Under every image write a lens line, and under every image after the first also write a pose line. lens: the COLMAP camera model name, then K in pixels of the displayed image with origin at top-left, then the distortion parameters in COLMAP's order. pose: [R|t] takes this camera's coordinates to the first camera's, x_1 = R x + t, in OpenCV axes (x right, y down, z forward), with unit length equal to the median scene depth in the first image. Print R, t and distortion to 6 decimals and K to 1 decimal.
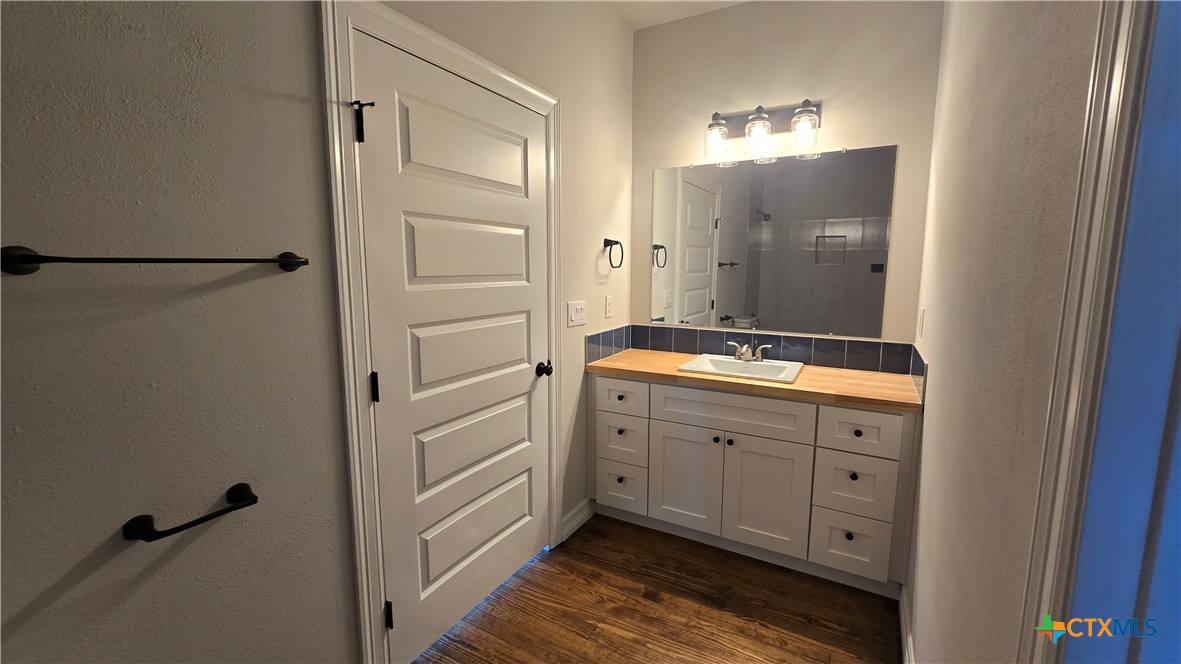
lens RADIAL K [[496.4, 0, 590.5], [0, 496.4, 332.0], [0, 0, 1]] dist [0.015219, -0.000157]
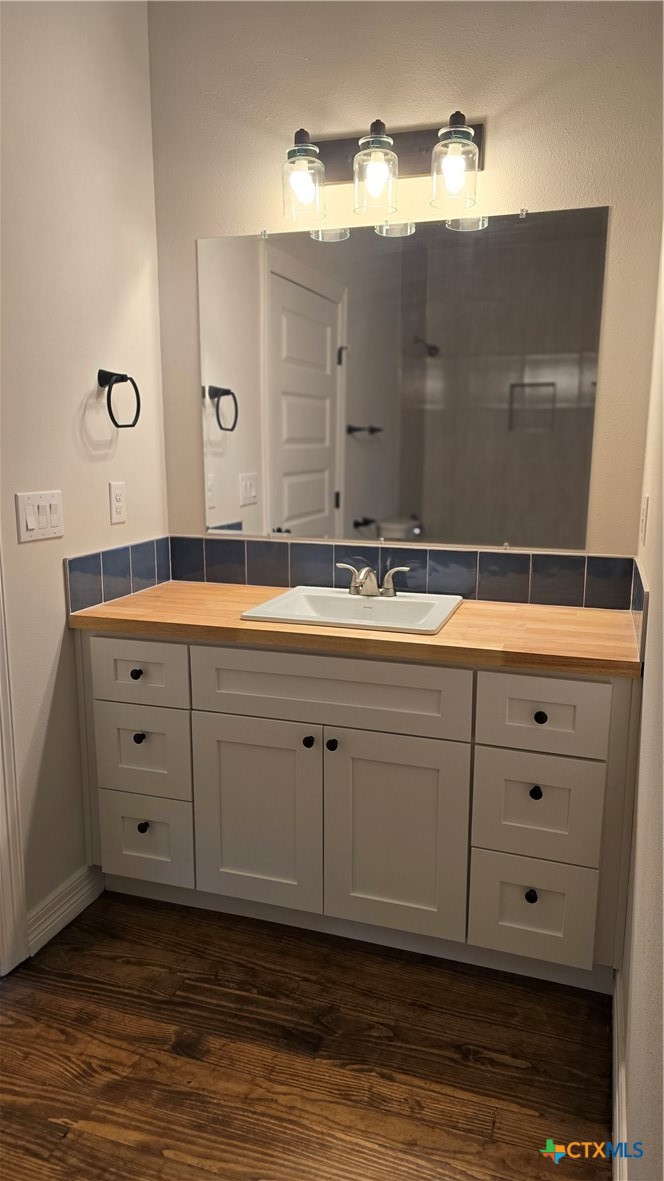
lens RADIAL K [[827.9, 0, 332.0], [0, 827.9, 590.5], [0, 0, 1]] dist [0.095571, -0.075284]
pose [[0.980767, -0.033878, 0.192220, 0.102037], [0.024566, 0.998415, 0.050627, 0.003704], [-0.193630, -0.044931, 0.980045, 0.098105]]
